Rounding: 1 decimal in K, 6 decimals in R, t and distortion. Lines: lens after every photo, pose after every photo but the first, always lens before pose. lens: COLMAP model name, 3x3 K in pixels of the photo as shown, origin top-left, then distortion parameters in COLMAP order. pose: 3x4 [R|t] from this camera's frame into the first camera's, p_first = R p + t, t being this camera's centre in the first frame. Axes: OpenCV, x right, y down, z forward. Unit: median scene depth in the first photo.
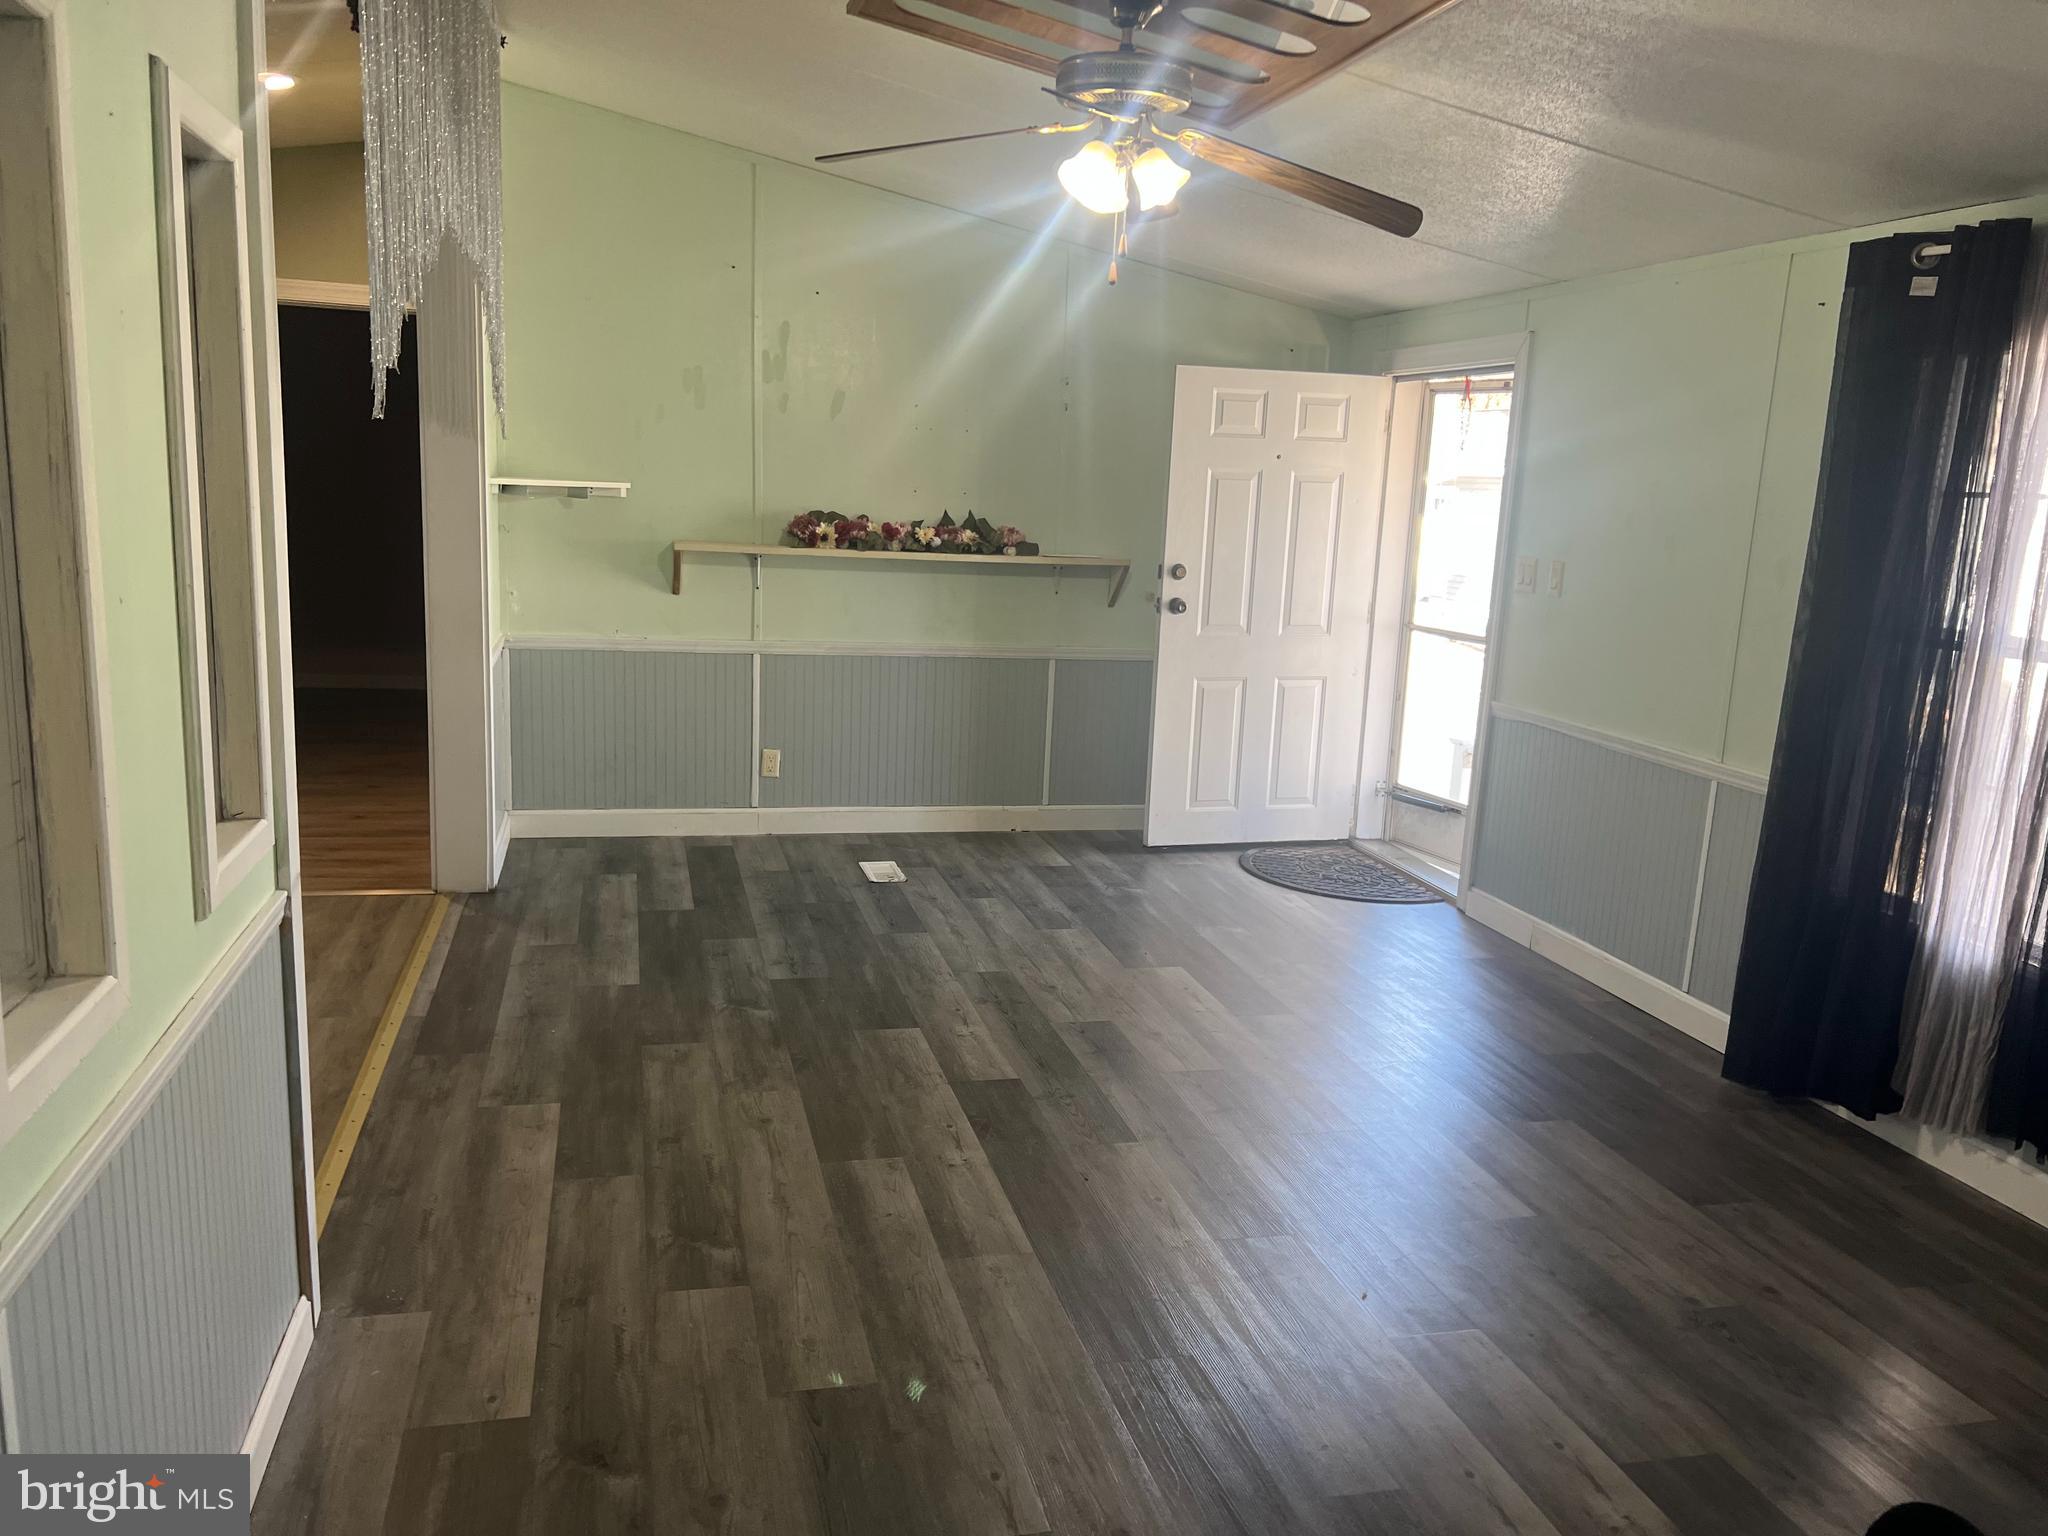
lens RADIAL K [[1519.7, 0, 1015.0], [0, 1519.7, 769.0], [0, 0, 1]] dist [0.058781, -0.054283]
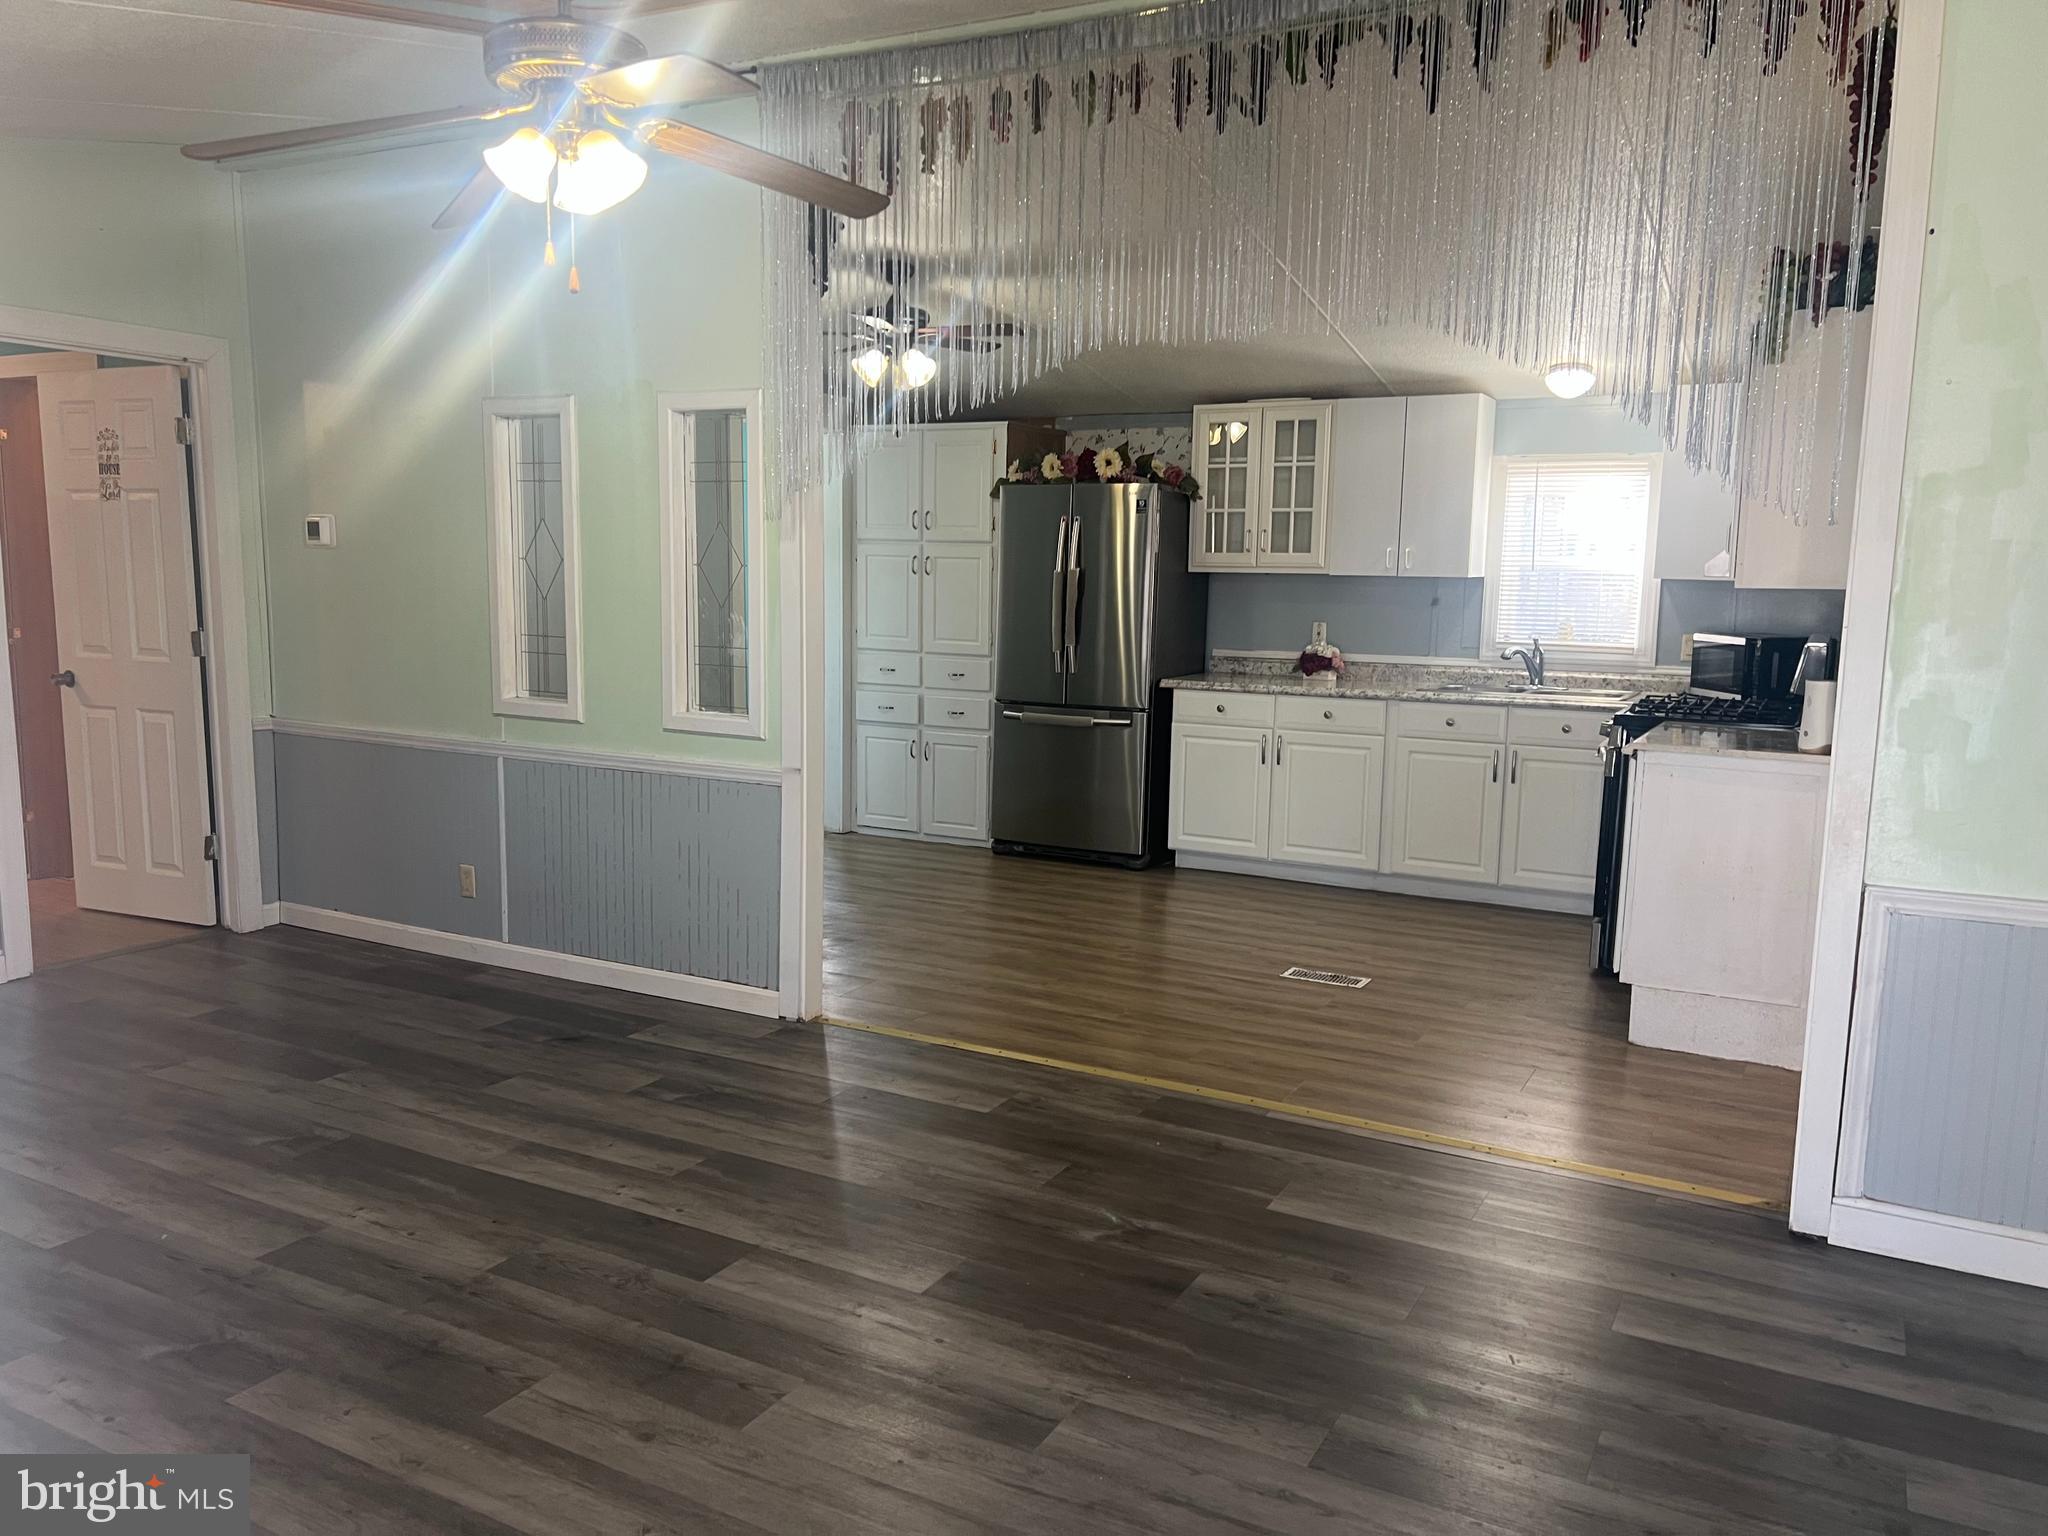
lens RADIAL K [[1519.7, 0, 1012.4], [0, 1519.7, 776.1], [0, 0, 1]] dist [0.058781, -0.054283]
pose [[-0.672663, 0.048815, -0.738337, 0.322611], [-0.186235, 0.954532, 0.232779, -0.180497], [0.716129, 0.294086, -0.632987, 1.062103]]
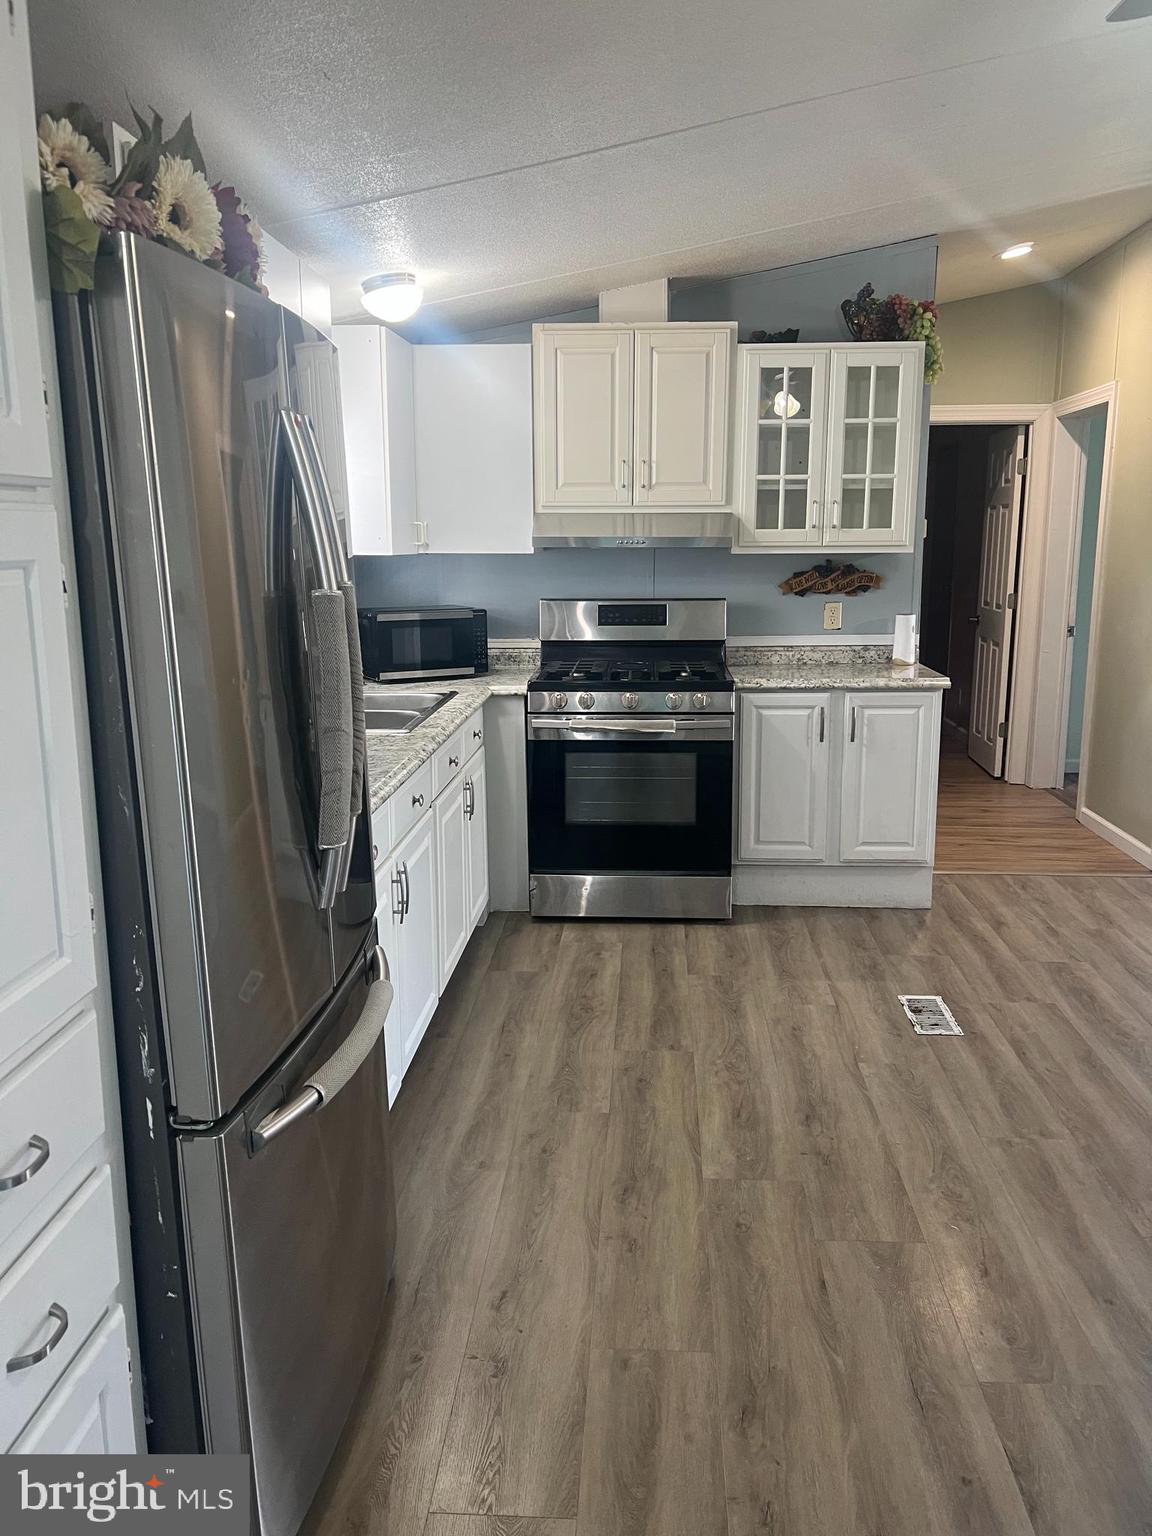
lens RADIAL K [[1139.8, 0, 579.8], [0, 1139.8, 759.2], [0, 0, 1]] dist [0.058781, -0.054283]
pose [[0.953018, 0.007283, -0.302825, -0.512192], [-0.007272, 0.999973, 0.001165, -0.012686], [0.302825, 0.001092, 0.953045, -0.044550]]
